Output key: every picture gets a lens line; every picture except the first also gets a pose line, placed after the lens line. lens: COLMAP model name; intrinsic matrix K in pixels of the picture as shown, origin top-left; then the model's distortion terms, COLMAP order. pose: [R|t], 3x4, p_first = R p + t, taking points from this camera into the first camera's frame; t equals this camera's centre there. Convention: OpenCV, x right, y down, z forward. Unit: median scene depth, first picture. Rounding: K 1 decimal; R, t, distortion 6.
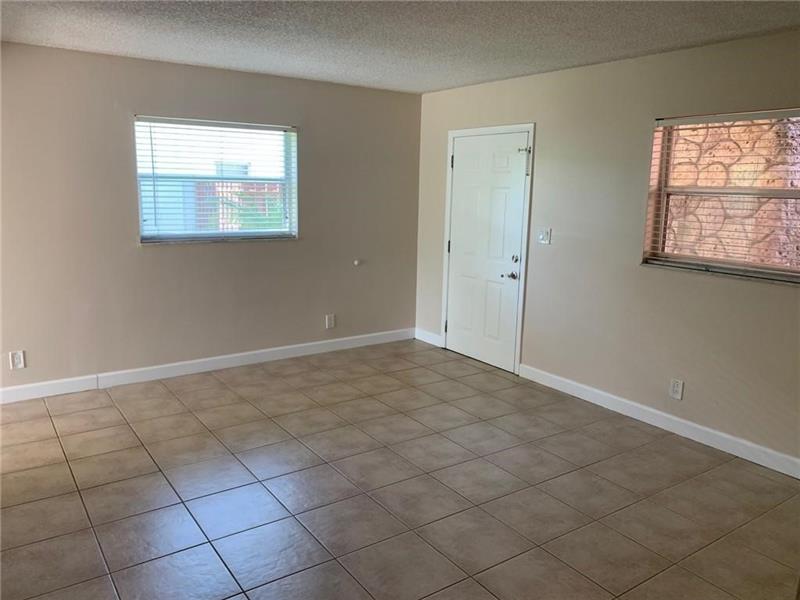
lens RADIAL K [[618.6, 0, 399.3], [0, 618.6, 301.0], [0, 0, 1]] dist [0.005560, -0.000643]
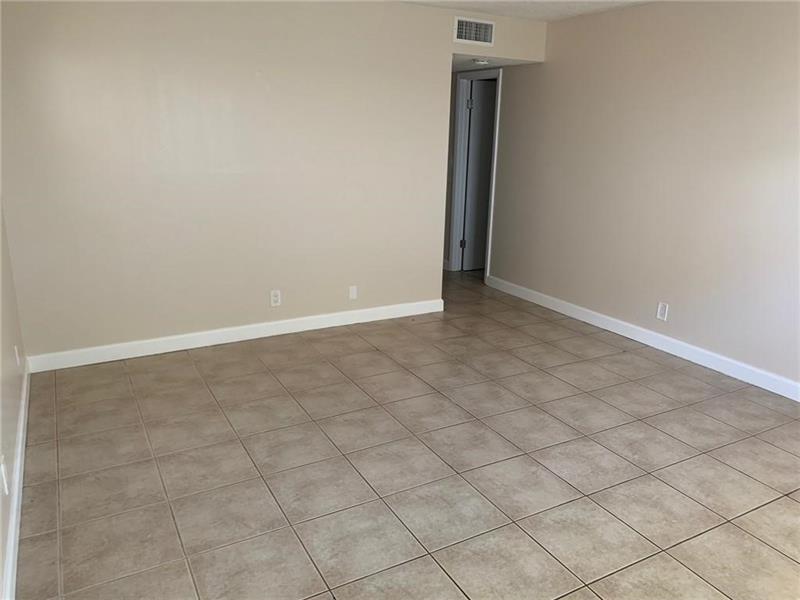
lens RADIAL K [[618.6, 0, 400.6], [0, 618.6, 299.7], [0, 0, 1]] dist [0.005560, -0.000643]
pose [[-0.992621, -0.072889, 0.096911, 0.153324], [-0.021581, 0.892612, 0.450309, -0.819314], [-0.119326, 0.444894, -0.887598, 4.344049]]
